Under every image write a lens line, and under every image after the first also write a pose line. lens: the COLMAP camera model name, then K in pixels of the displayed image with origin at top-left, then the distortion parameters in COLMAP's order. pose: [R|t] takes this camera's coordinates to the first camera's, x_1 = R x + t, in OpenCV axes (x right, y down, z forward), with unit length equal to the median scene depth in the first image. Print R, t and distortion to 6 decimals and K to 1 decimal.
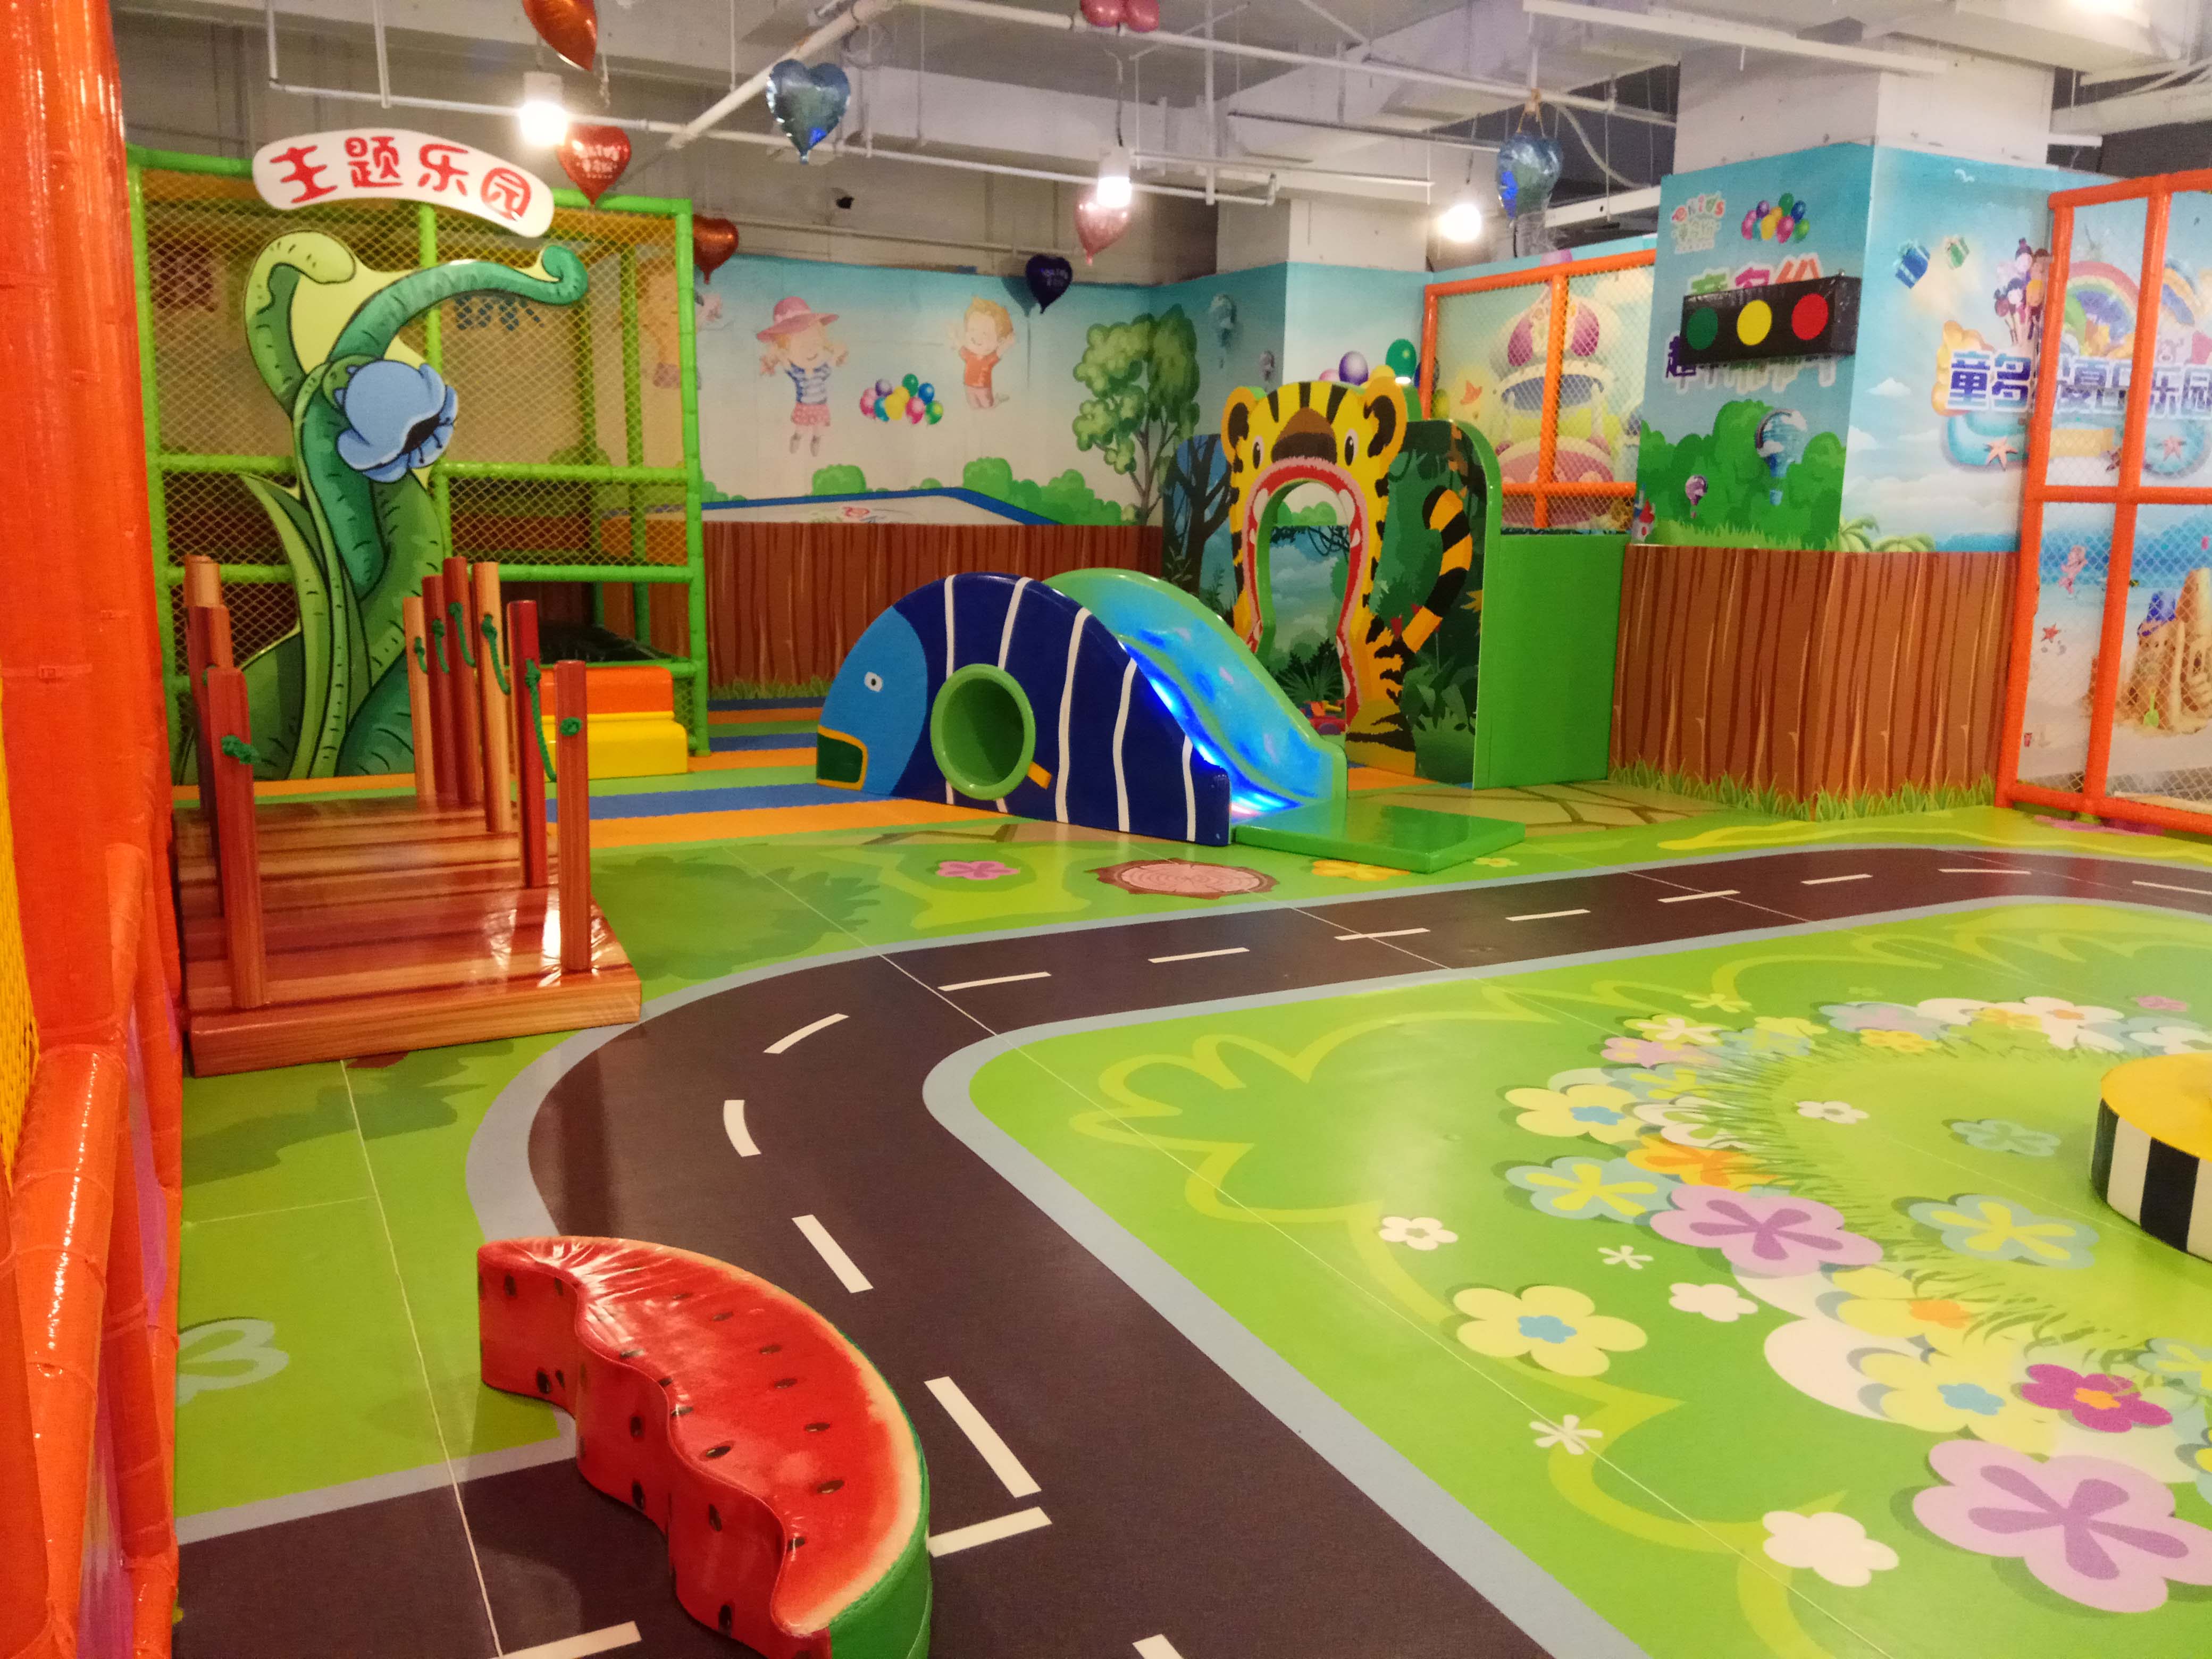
lens RADIAL K [[1710.8, 0, 1100.2], [0, 1710.8, 818.5], [0, 0, 1]] dist [0.119642, -0.194431]
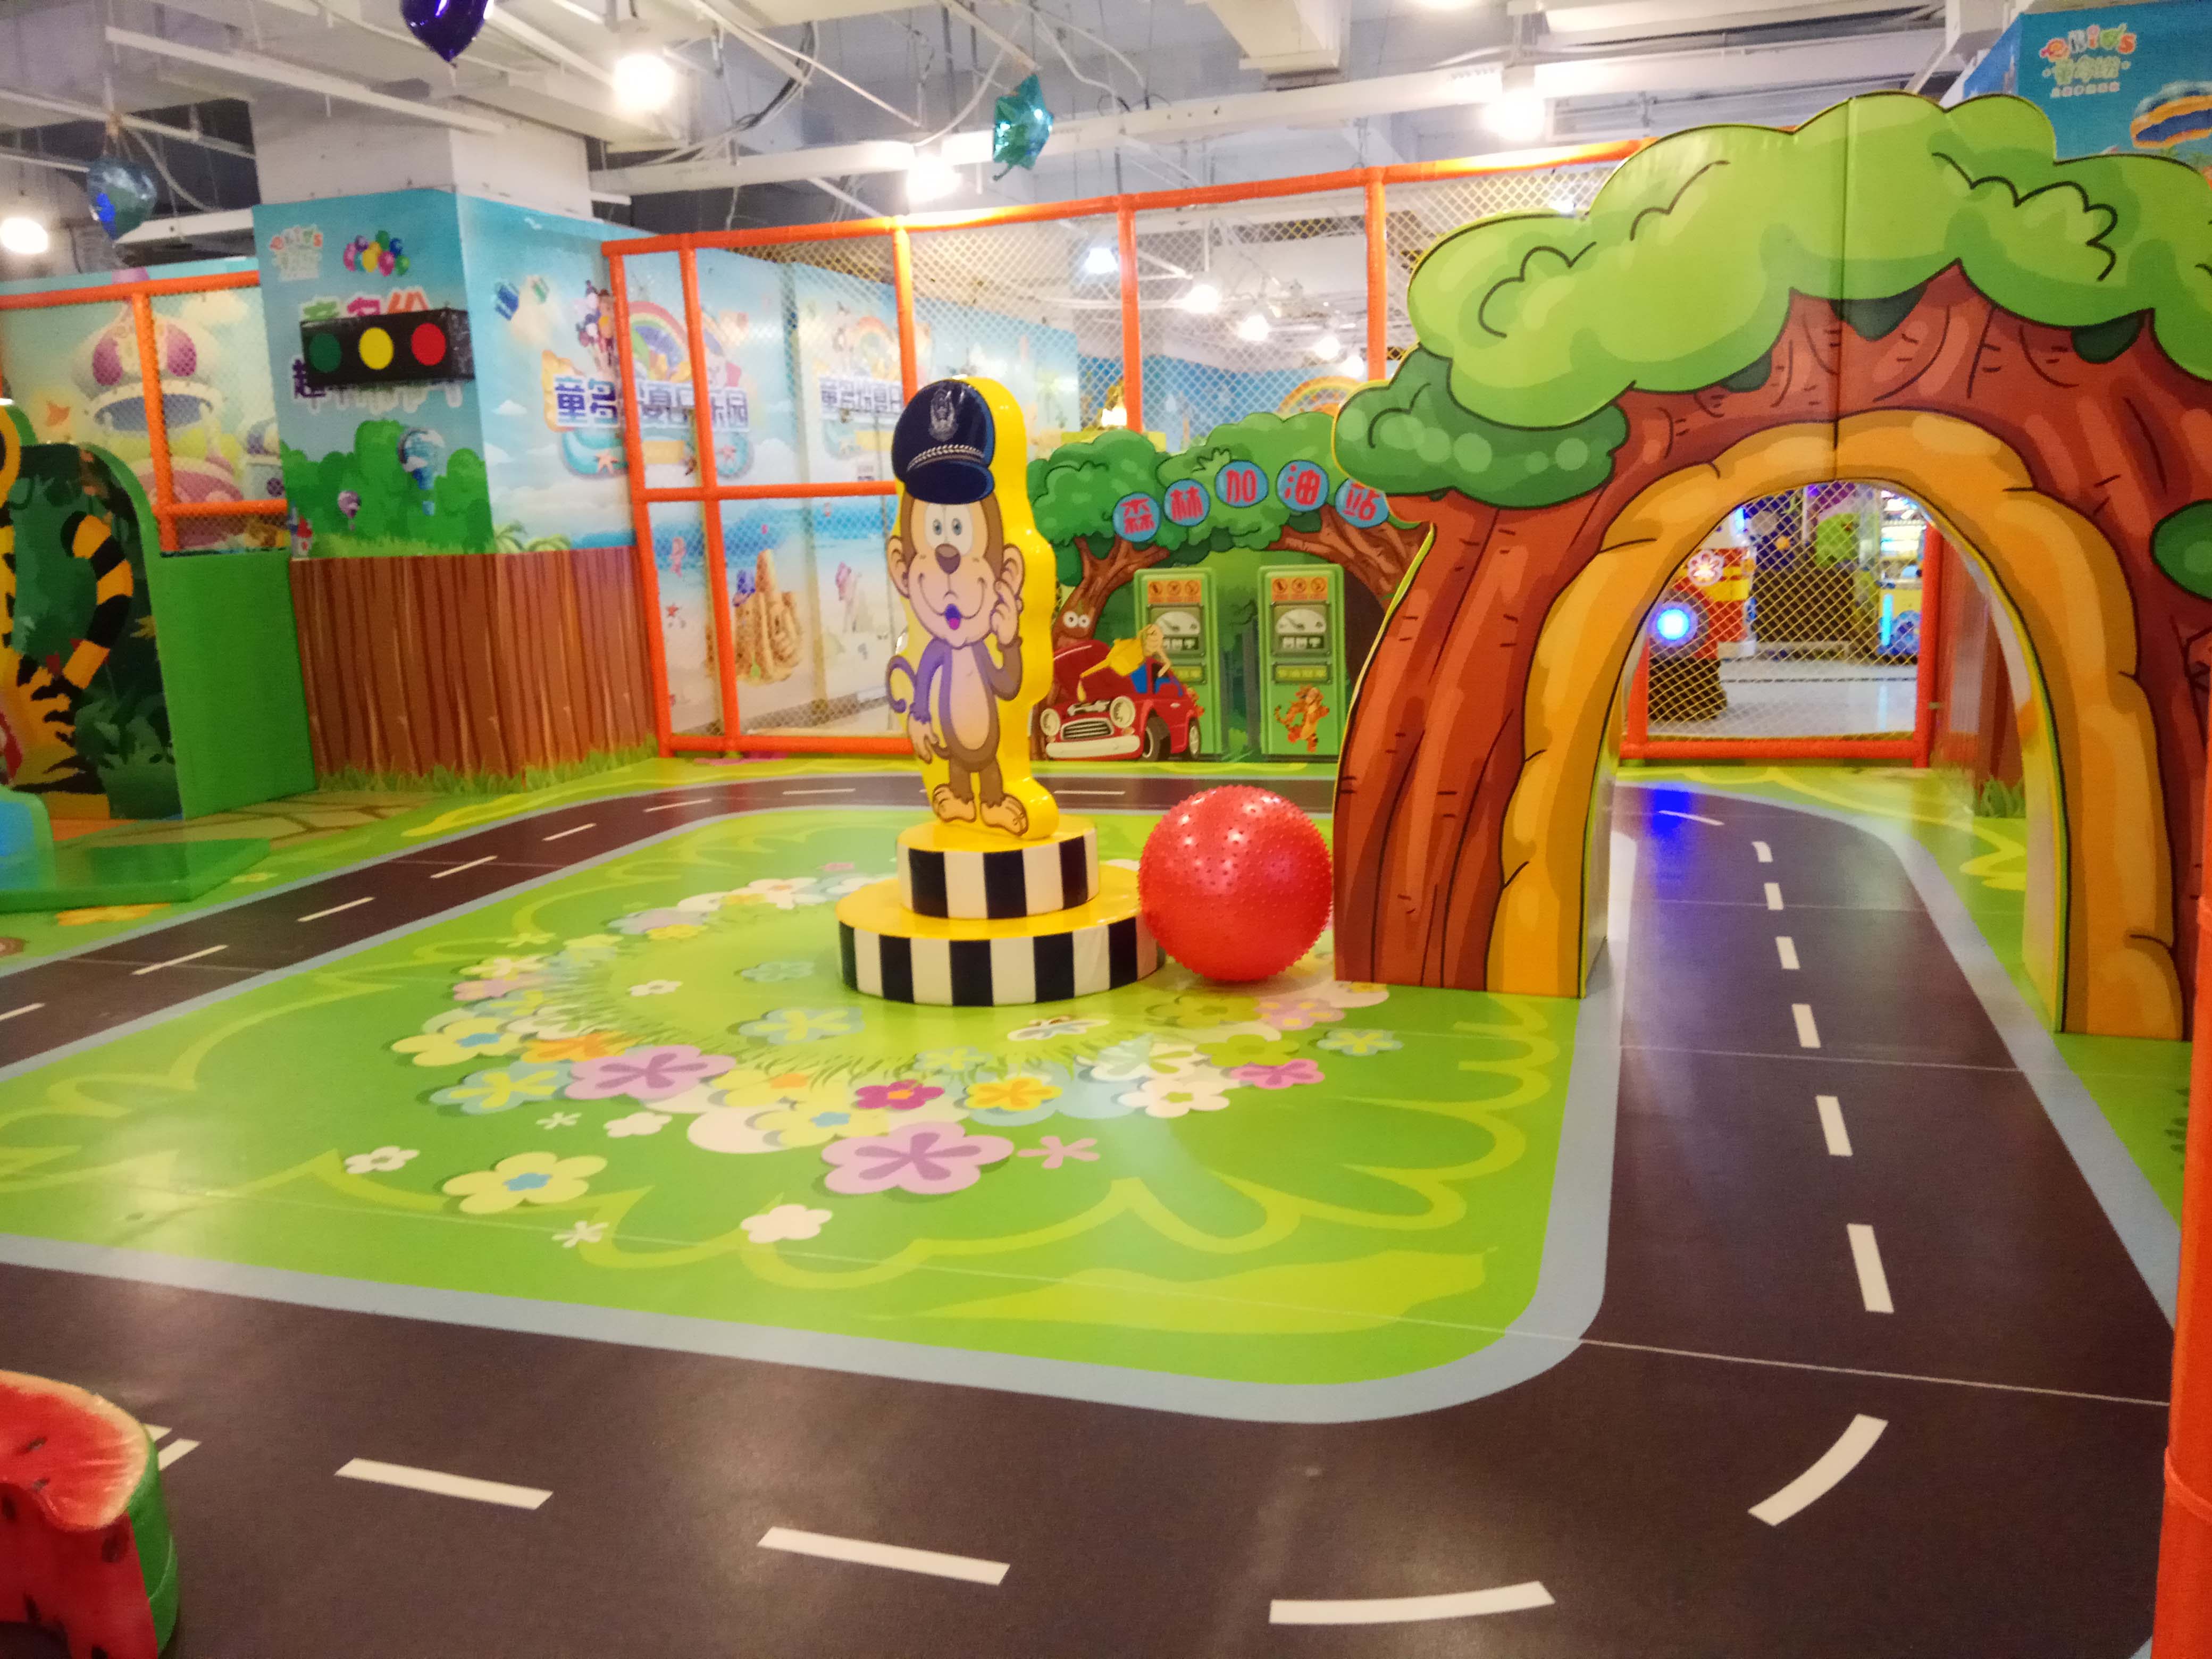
lens RADIAL K [[1710.8, 0, 1100.2], [0, 1710.8, 818.5], [0, 0, 1]] dist [0.119642, -0.194431]
pose [[0.710713, -0.175008, 0.681366, -0.092008], [0.180484, 0.981504, 0.063840, 0.013691], [-0.679936, 0.077604, 0.729153, -0.070975]]
